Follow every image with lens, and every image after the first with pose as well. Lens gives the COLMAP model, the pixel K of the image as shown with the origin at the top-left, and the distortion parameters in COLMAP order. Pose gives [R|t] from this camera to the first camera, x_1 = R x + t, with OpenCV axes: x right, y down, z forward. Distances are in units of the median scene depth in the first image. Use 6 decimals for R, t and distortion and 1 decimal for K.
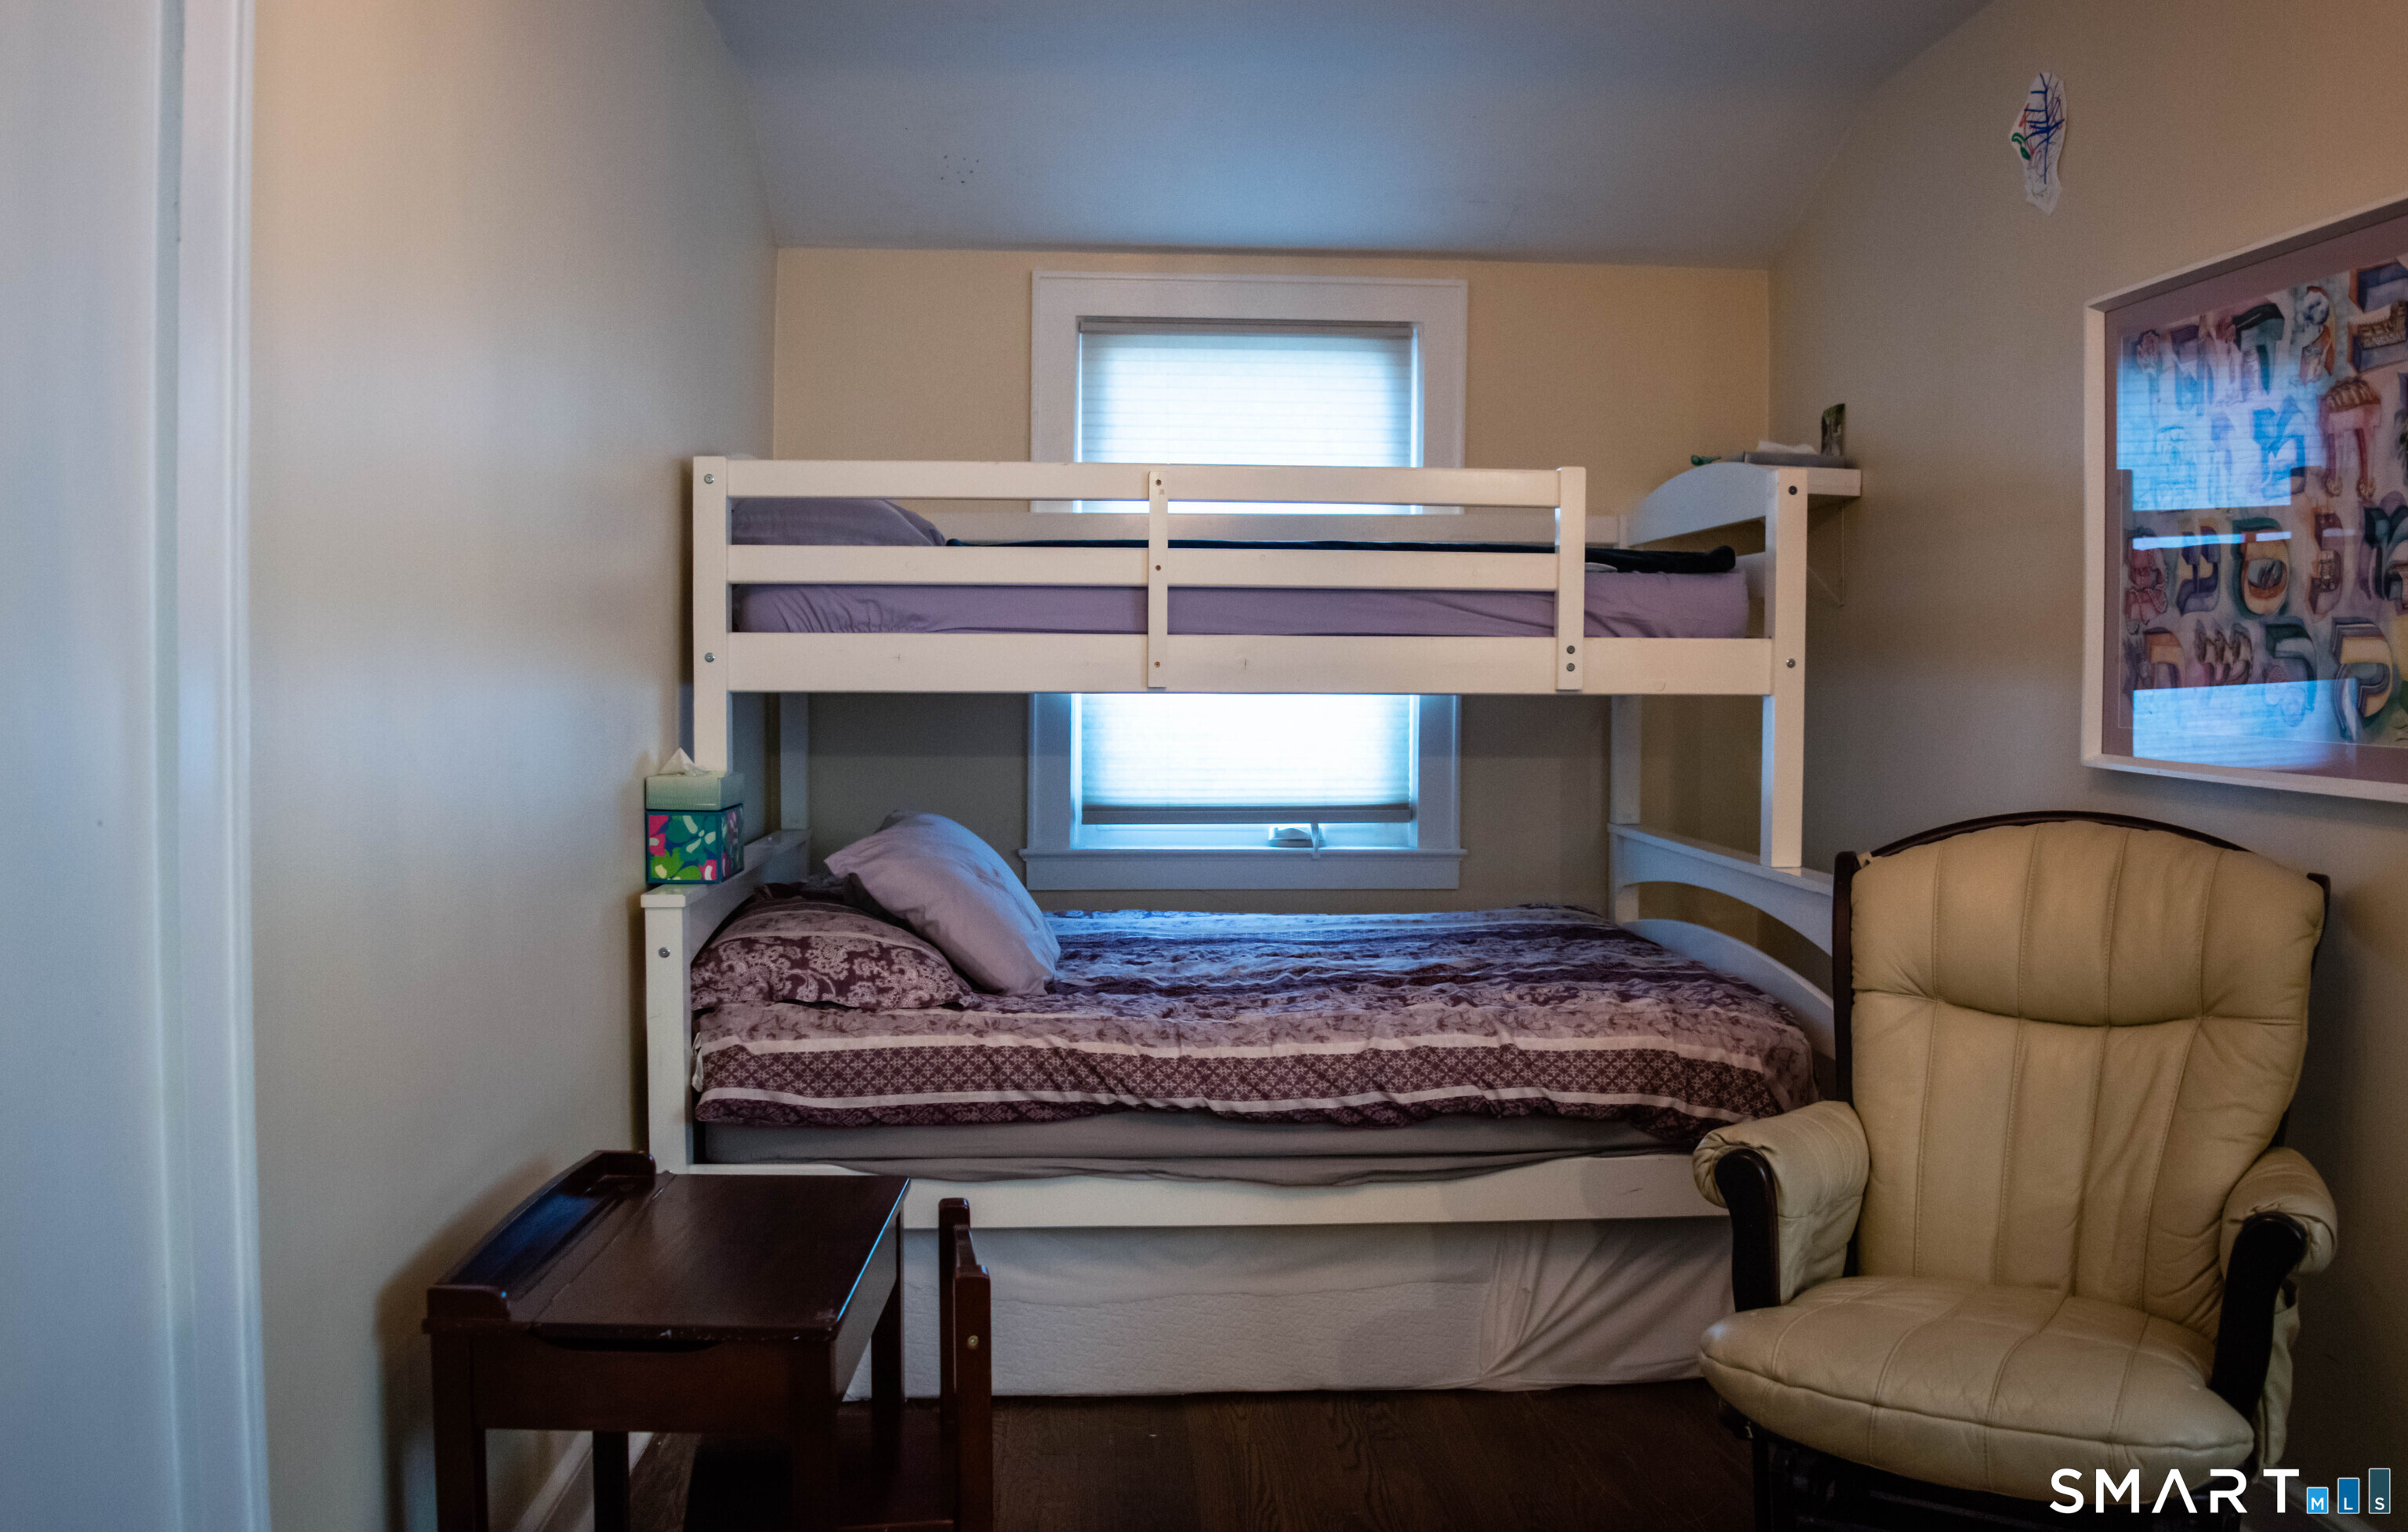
lens RADIAL K [[1906.9, 0, 1202.9], [0, 1906.9, 765.9], [0, 0, 1]] dist [-0.071629, -0.004461]
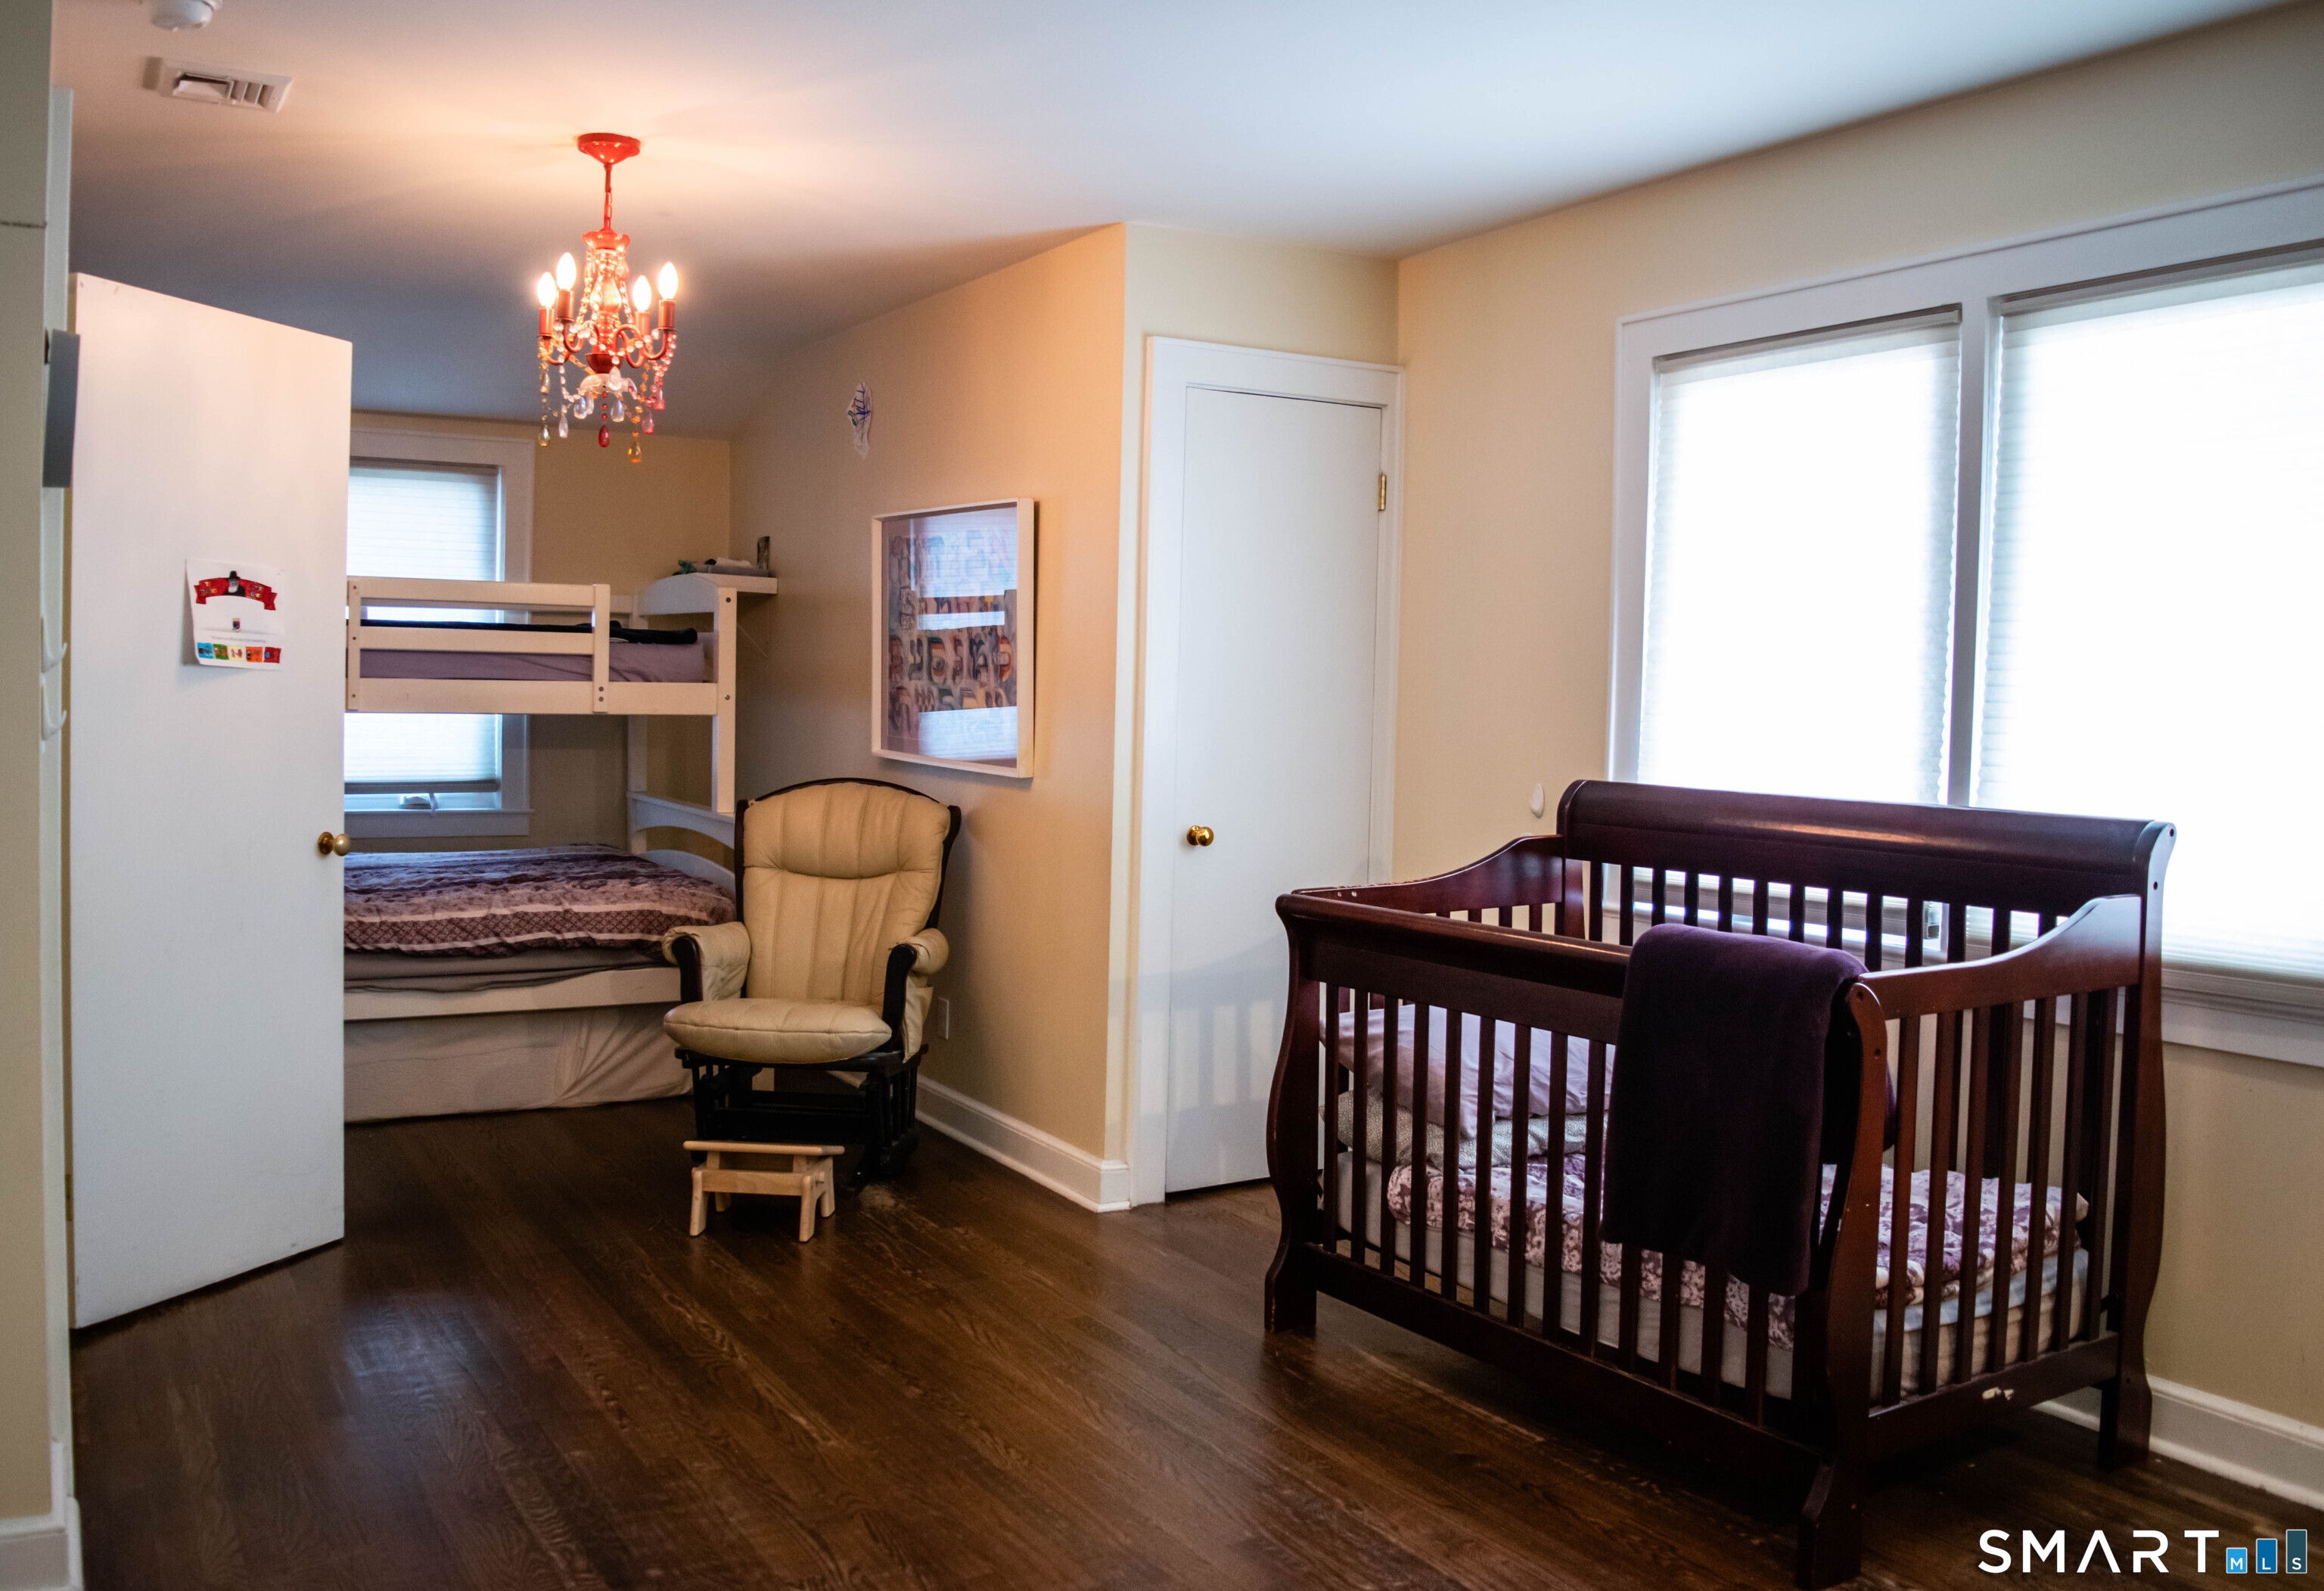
lens RADIAL K [[1907.6, 0, 1162.7], [0, 1907.6, 797.8], [0, 0, 1]] dist [-0.098793, -0.006442]
pose [[0.887647, -0.011515, 0.460380, -0.158430], [-0.000175, 0.999679, 0.025342, -0.005764], [-0.460524, -0.022575, 0.887360, -0.829217]]
